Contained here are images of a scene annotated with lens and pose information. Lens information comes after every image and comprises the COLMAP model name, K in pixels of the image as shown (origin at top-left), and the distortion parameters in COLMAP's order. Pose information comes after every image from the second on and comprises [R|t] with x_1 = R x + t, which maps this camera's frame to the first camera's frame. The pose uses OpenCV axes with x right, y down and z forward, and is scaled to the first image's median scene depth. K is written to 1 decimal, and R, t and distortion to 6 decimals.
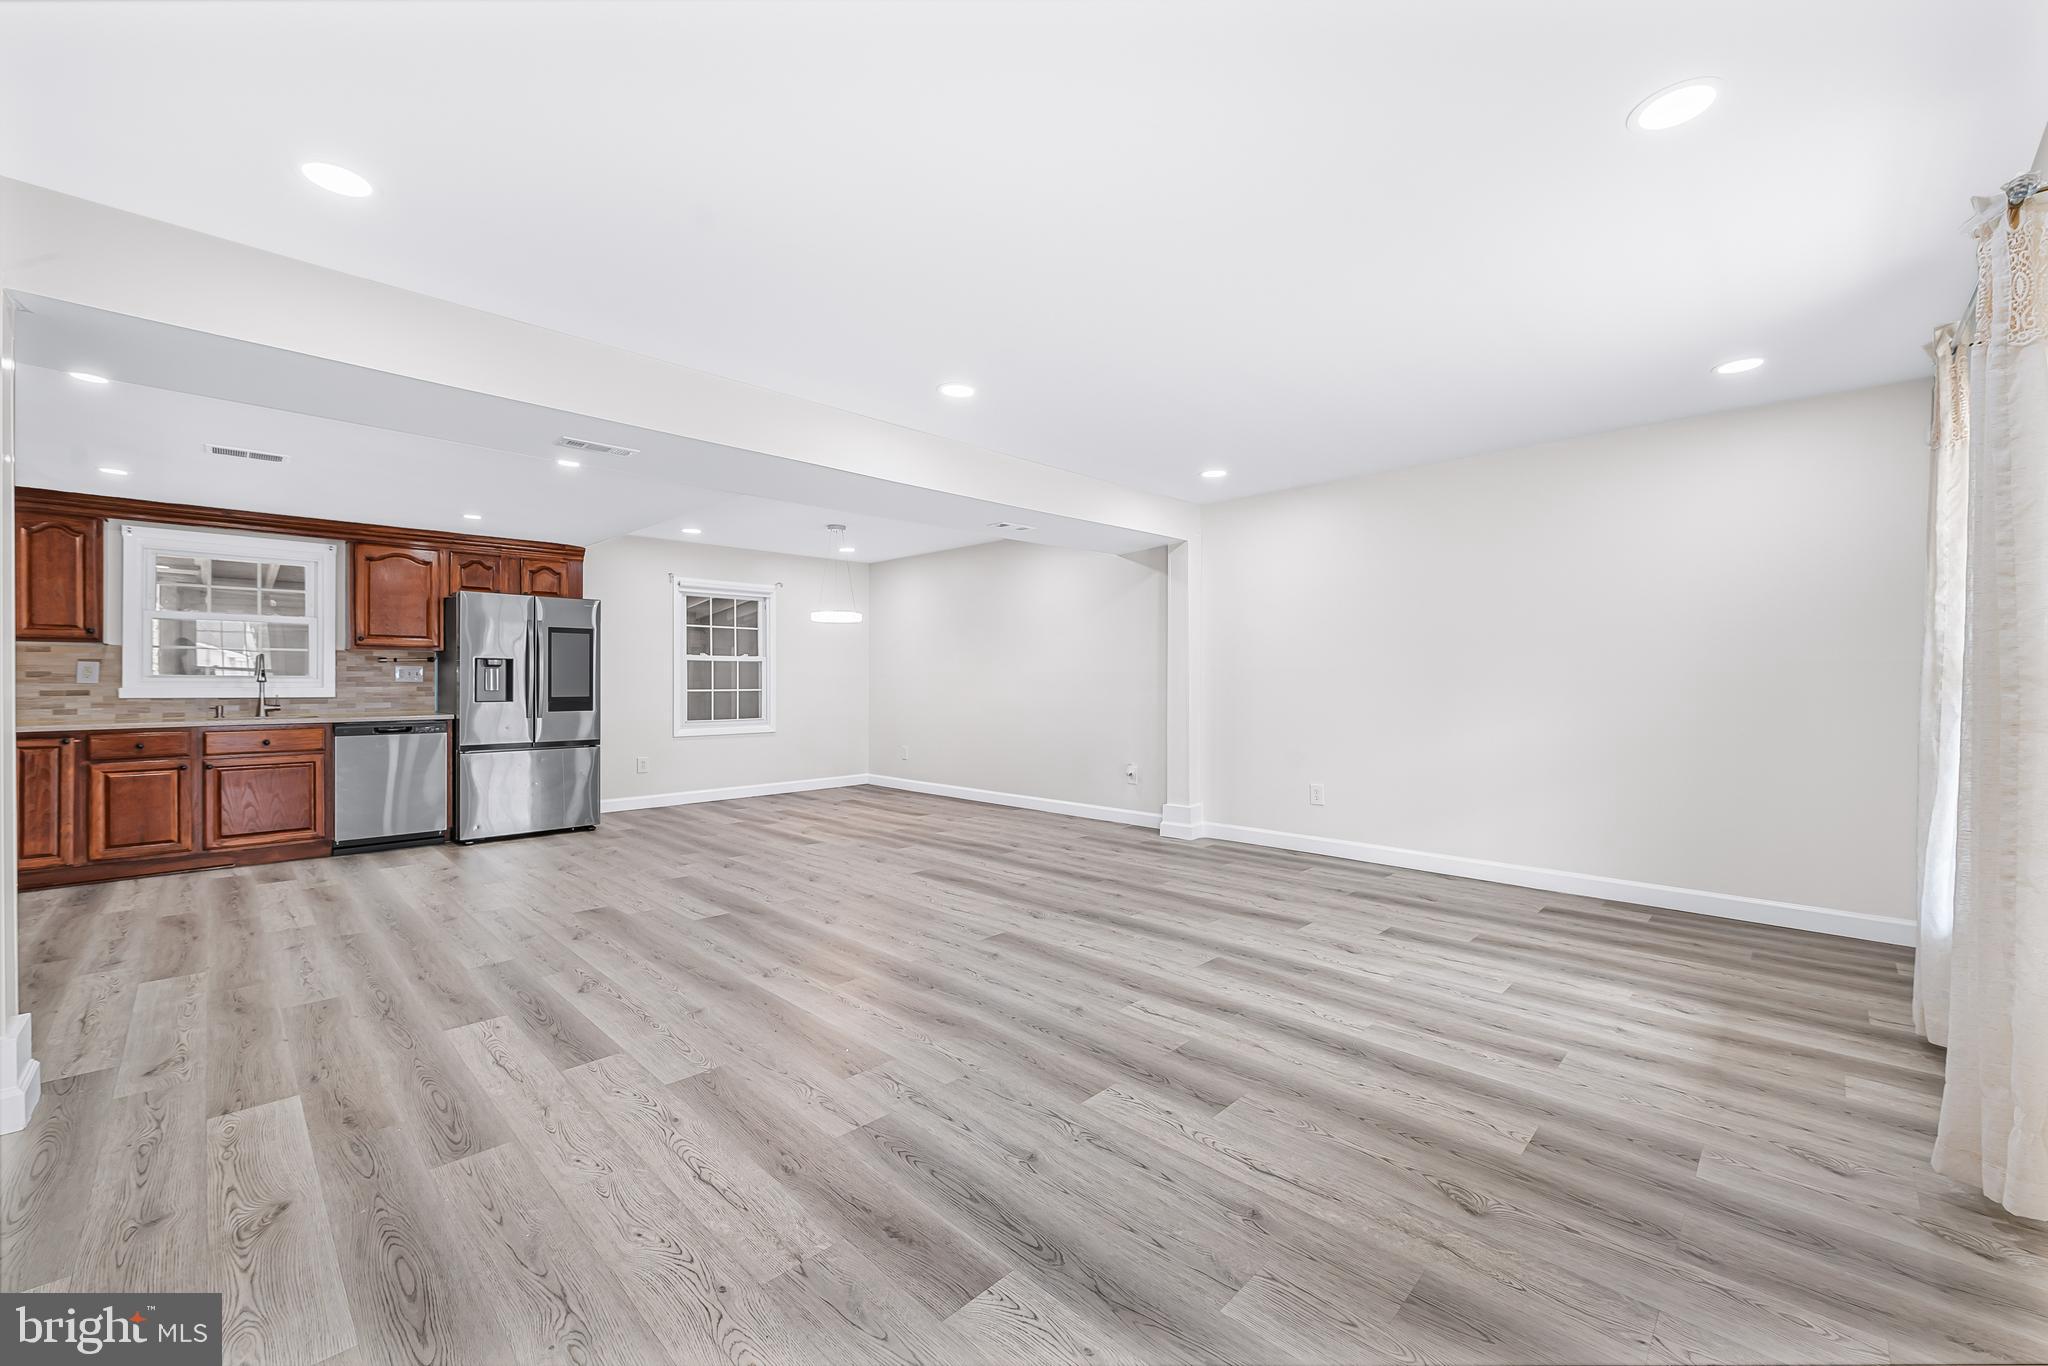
lens RADIAL K [[809.6, 0, 1032.6], [0, 809.6, 682.1], [0, 0, 1]] dist [-0.004790, -0.000315]
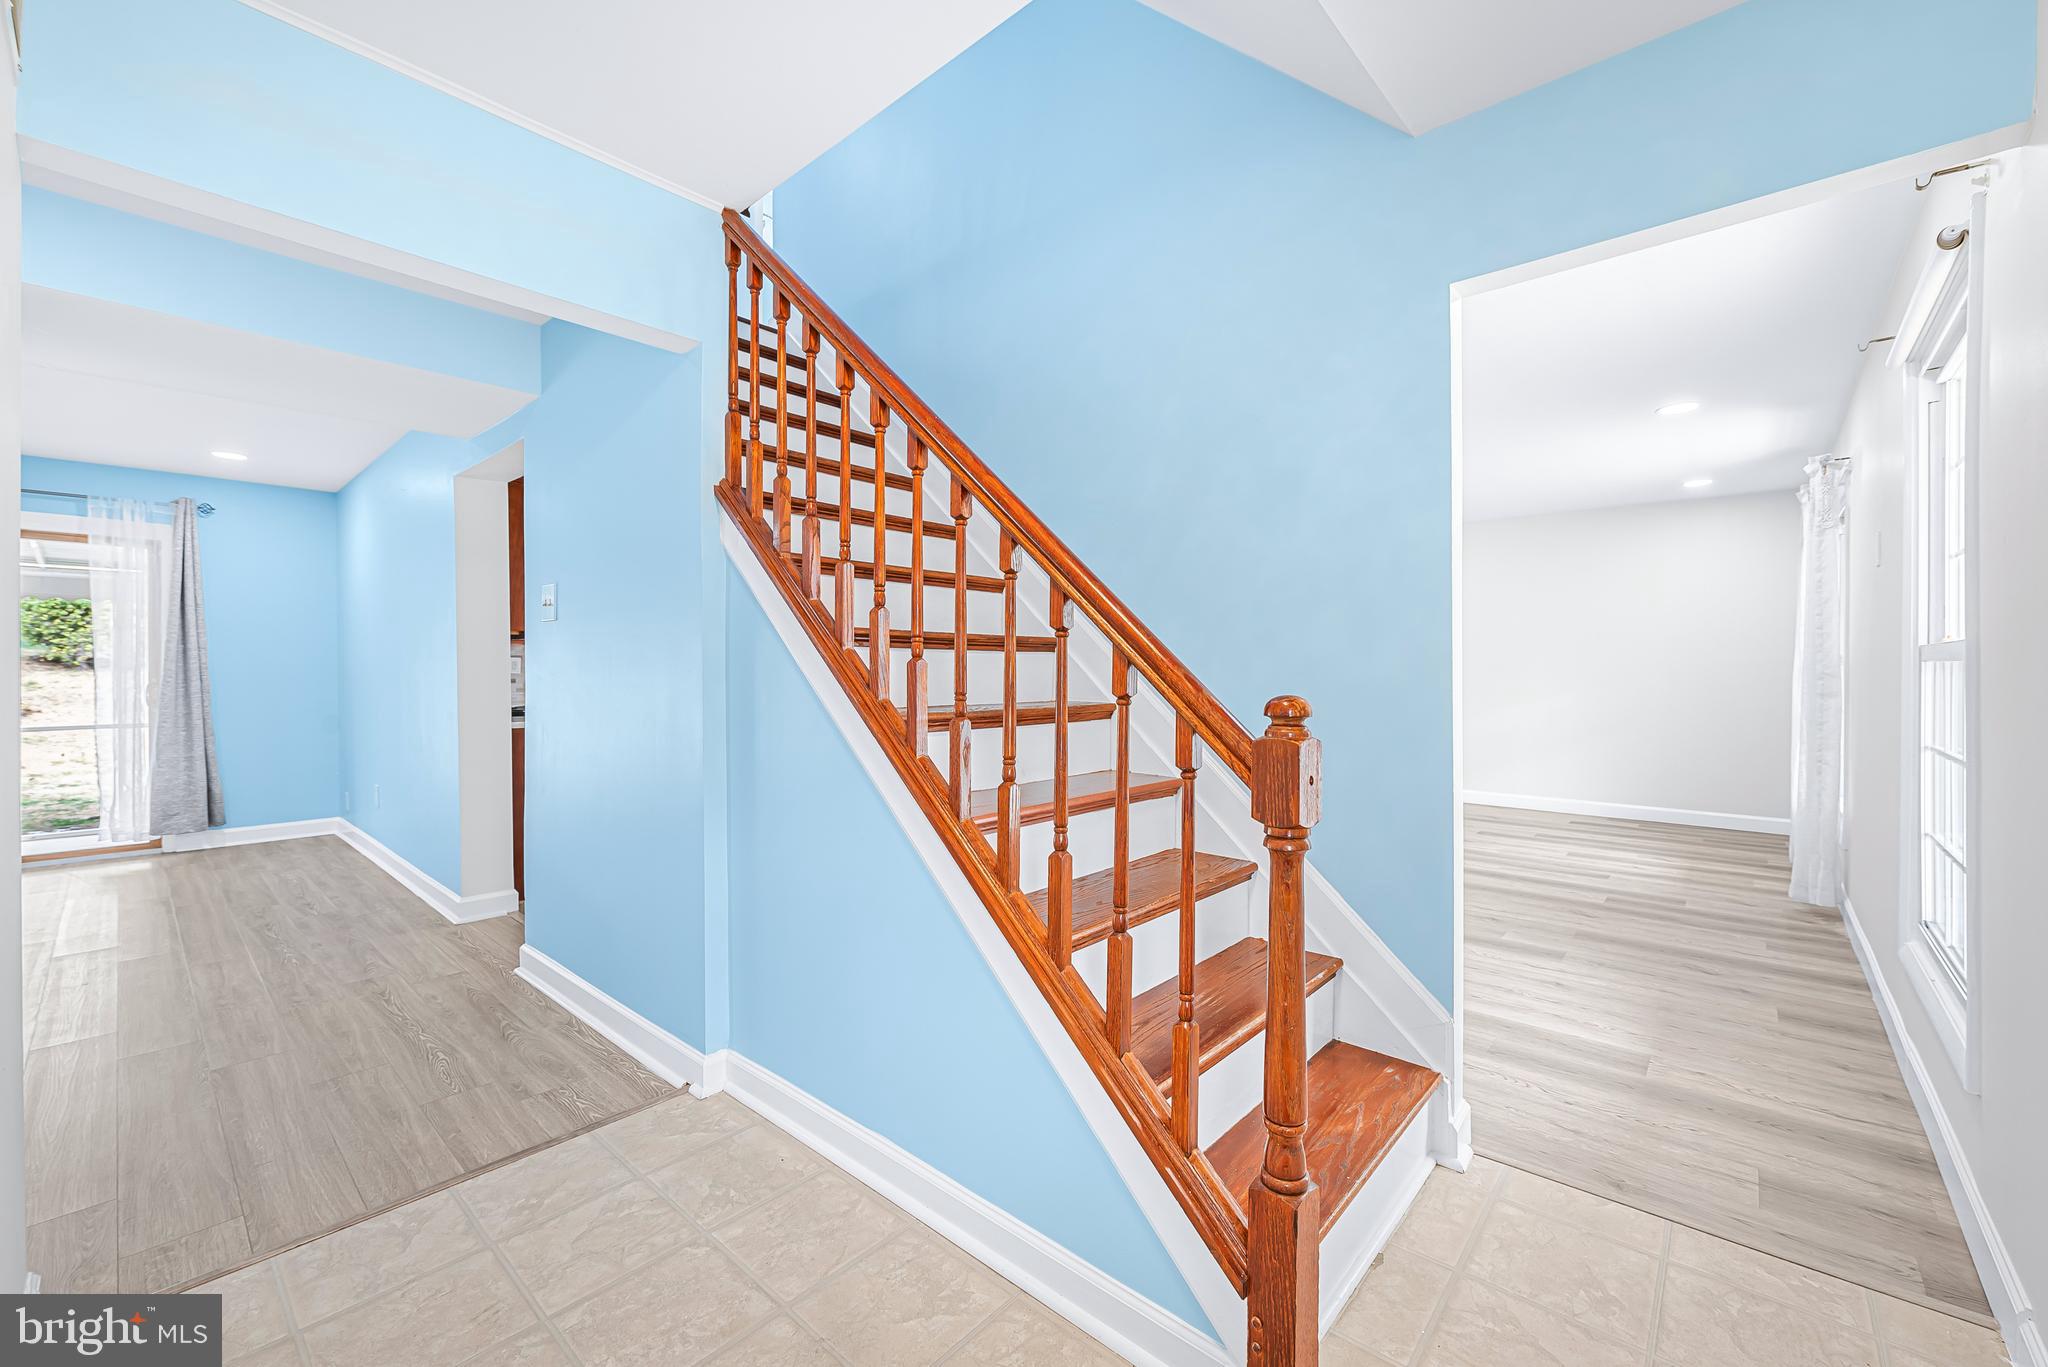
lens RADIAL K [[809.6, 0, 1032.6], [0, 809.6, 682.6], [0, 0, 1]] dist [-0.004790, -0.000315]
pose [[0.998775, -0.000871, 0.049465, -0.374559], [0.000083, 0.999873, 0.015932, -0.006474], [-0.049472, -0.015908, 0.998649, -0.386212]]
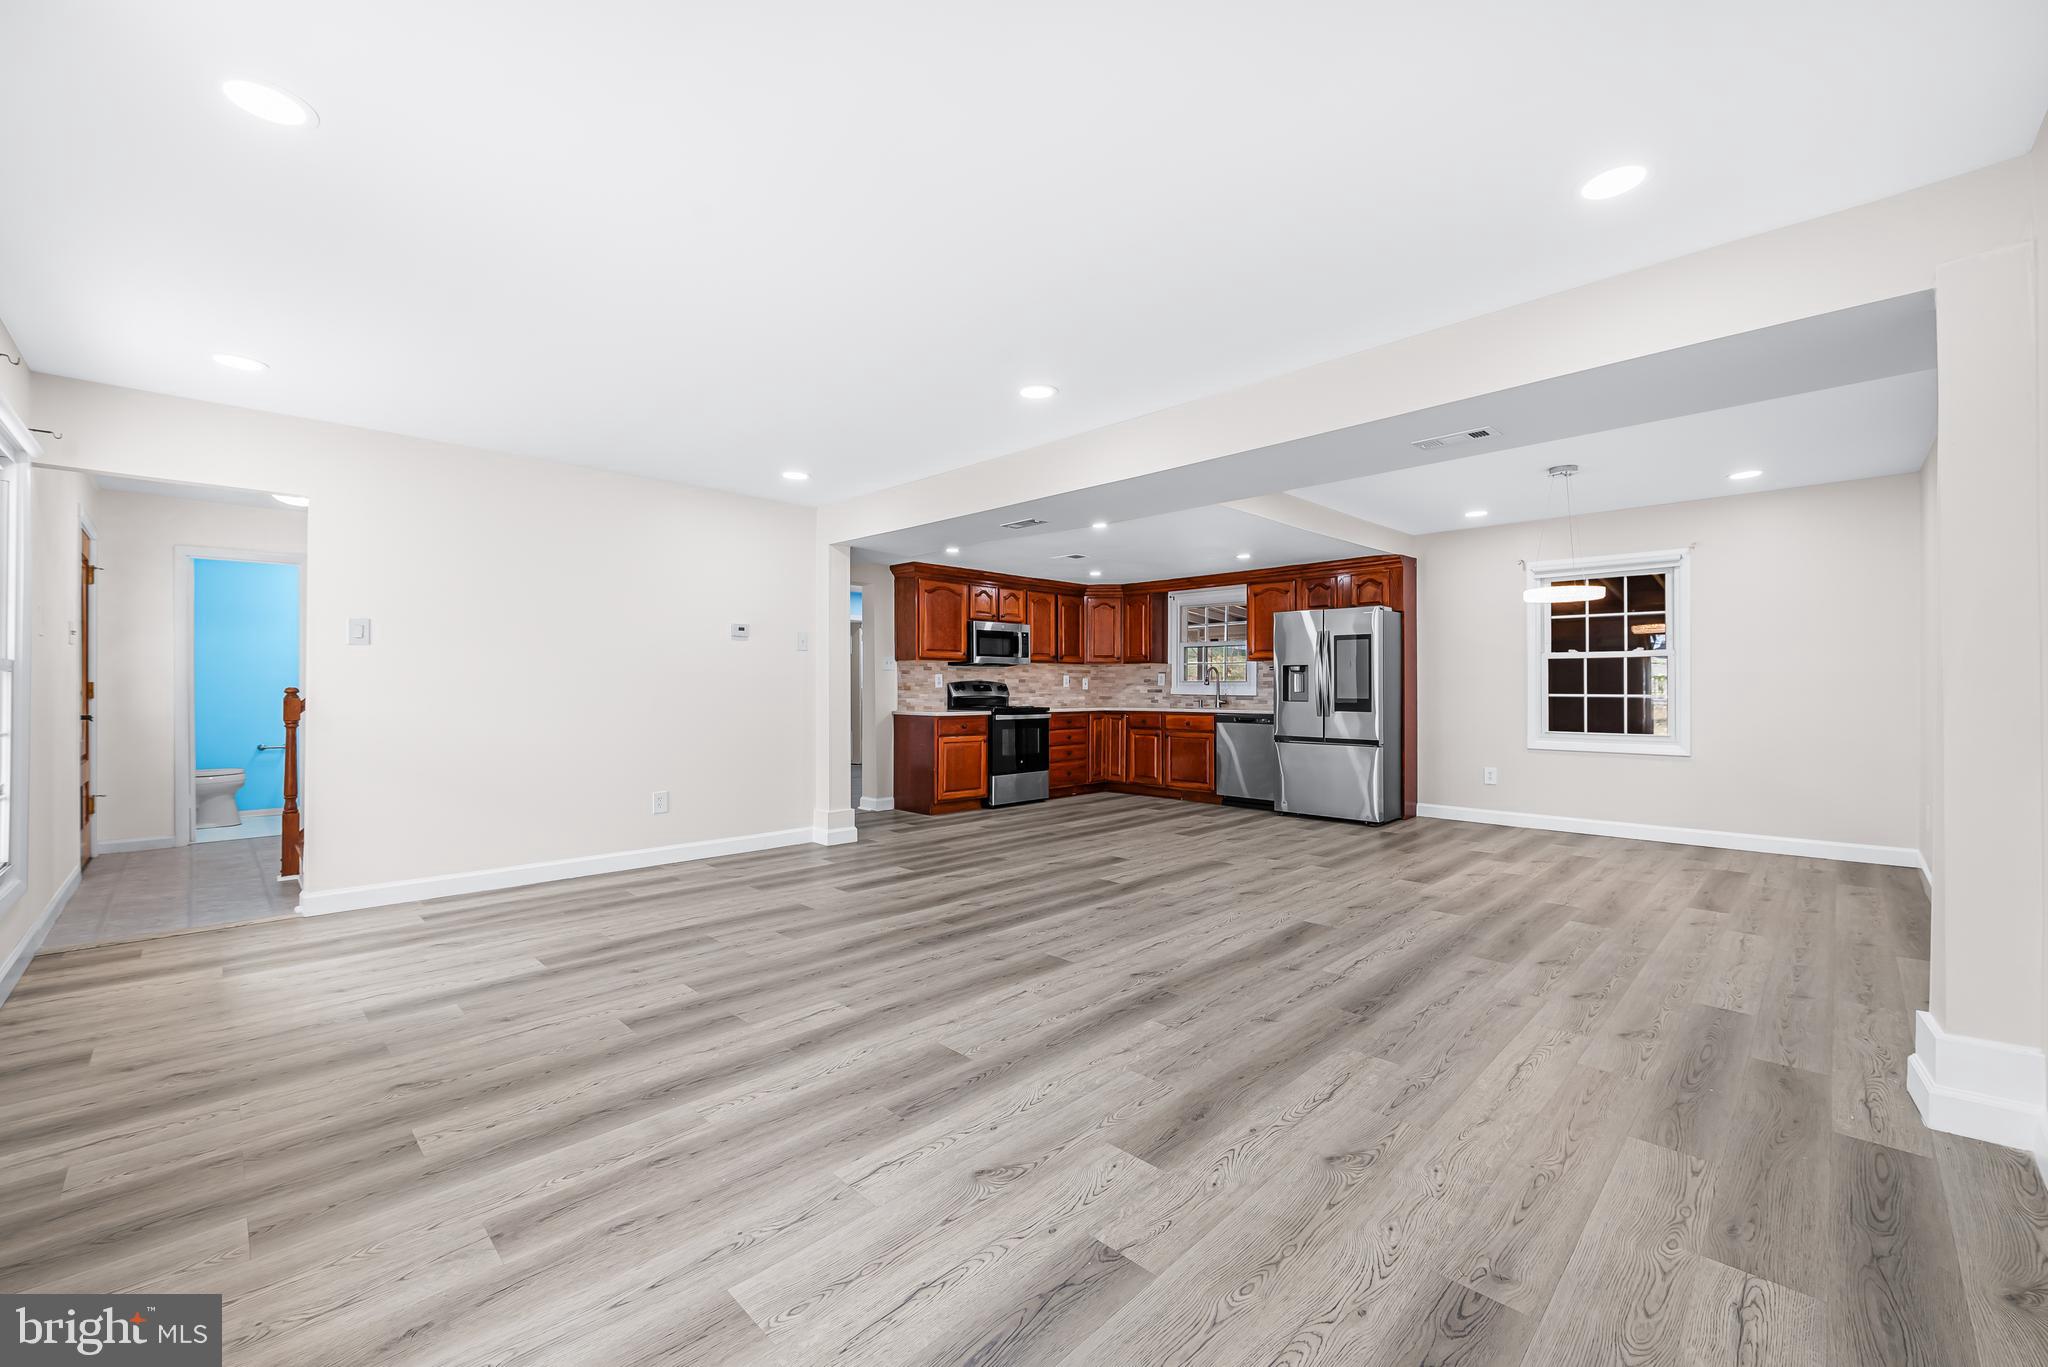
lens RADIAL K [[821.8, 0, 1027.7], [0, 821.8, 683.5], [0, 0, 1]] dist [-0.005300, -0.000398]
pose [[-0.007911, -0.001901, -0.999967, 0.682342], [-0.000332, 0.999998, -0.001898, 0.000467], [0.999969, 0.000317, -0.007911, 0.740719]]
